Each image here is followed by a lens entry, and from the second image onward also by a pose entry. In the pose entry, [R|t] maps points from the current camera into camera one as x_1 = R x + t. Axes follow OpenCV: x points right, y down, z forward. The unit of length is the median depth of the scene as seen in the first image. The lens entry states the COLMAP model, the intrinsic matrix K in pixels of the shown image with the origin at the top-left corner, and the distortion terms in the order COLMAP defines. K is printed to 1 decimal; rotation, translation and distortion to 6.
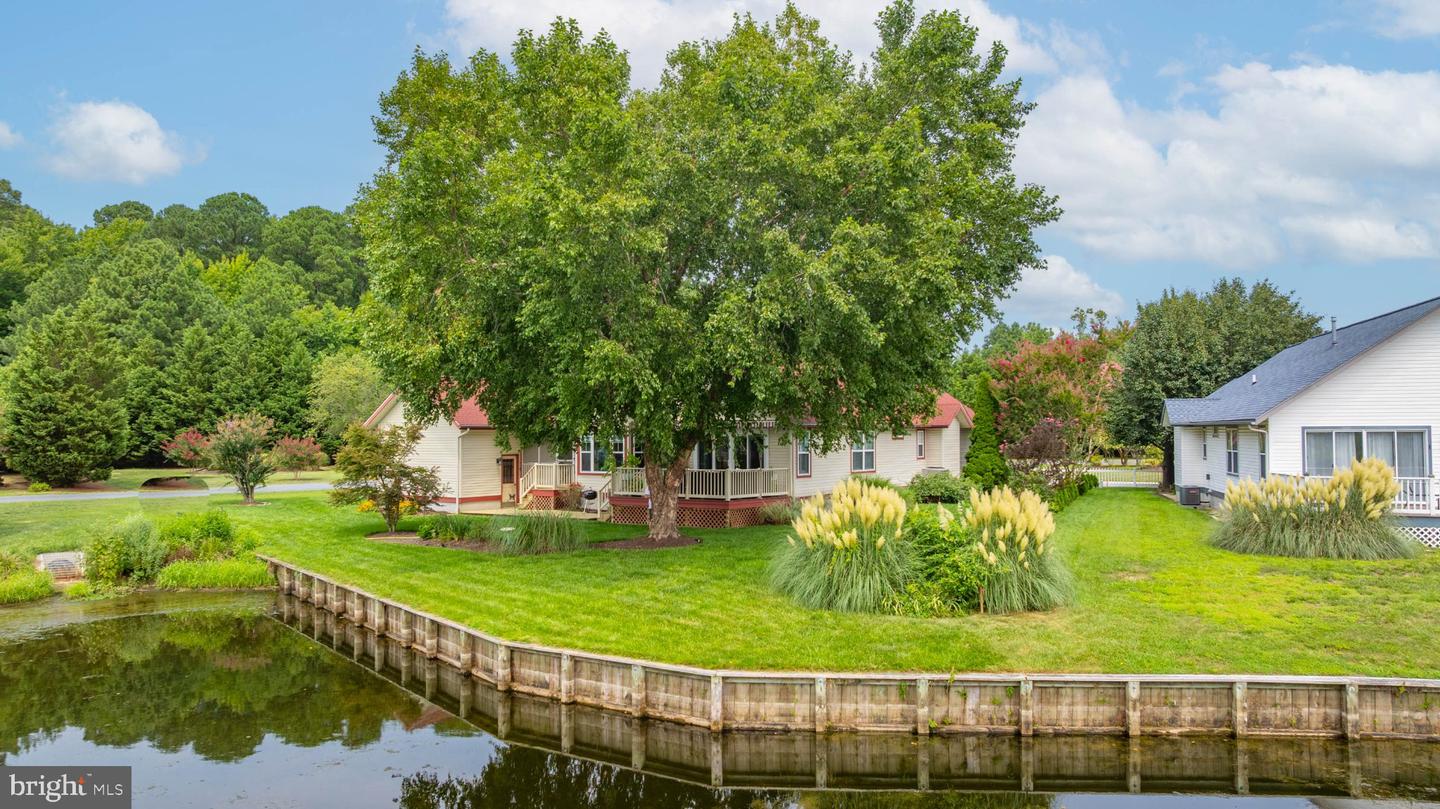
lens RADIAL K [[1021.4, 0, 717.8], [0, 1021.4, 406.5], [0, 0, 1]] dist [-0.033827, 0.032472]
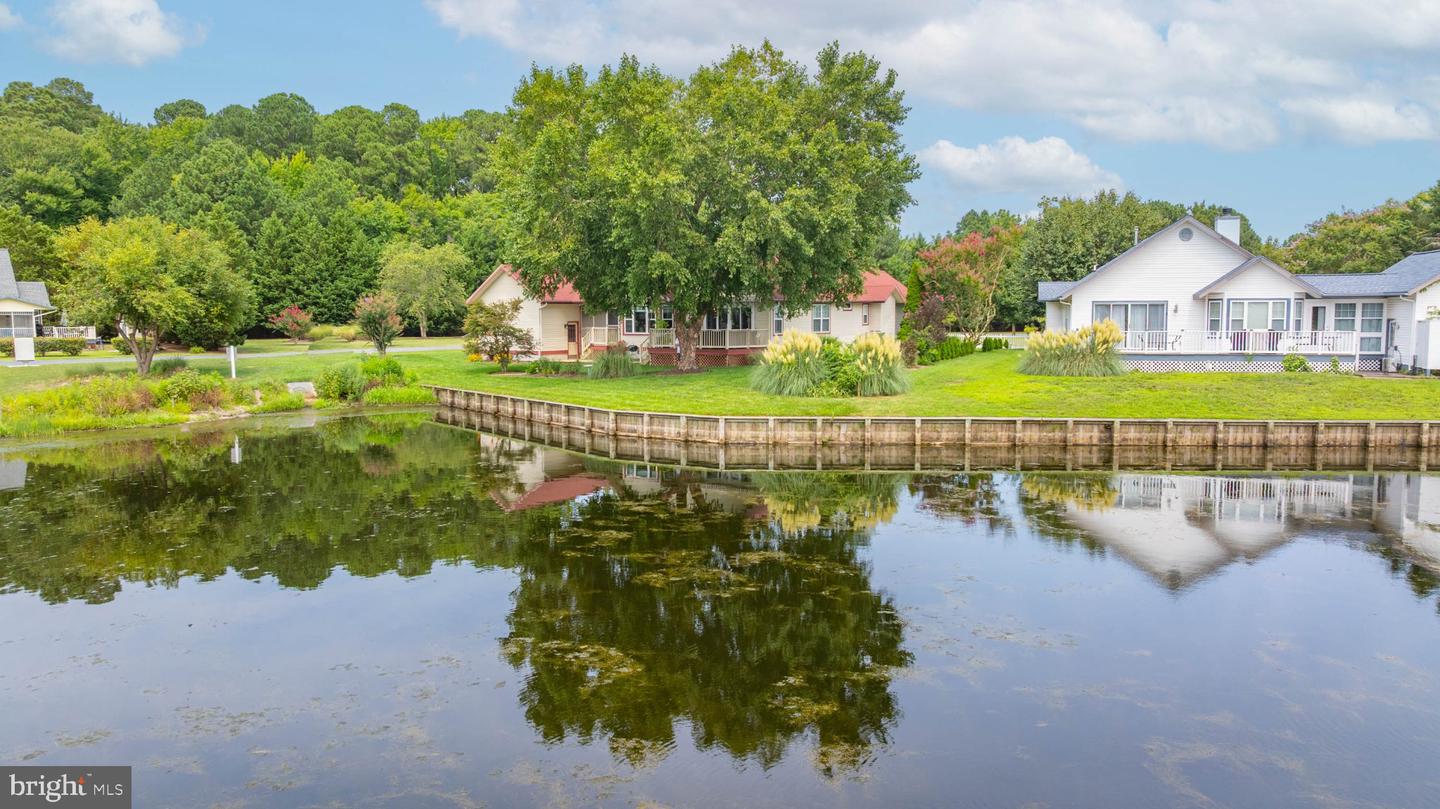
lens RADIAL K [[1021.4, 0, 699.0], [0, 1021.4, 391.9], [0, 0, 1]] dist [-0.033827, 0.032472]
pose [[0.999852, 0.001049, -0.017179, -0.007306], [0.000750, 0.994535, 0.104402, -0.005653], [0.017195, -0.104399, 0.994387, -0.662611]]
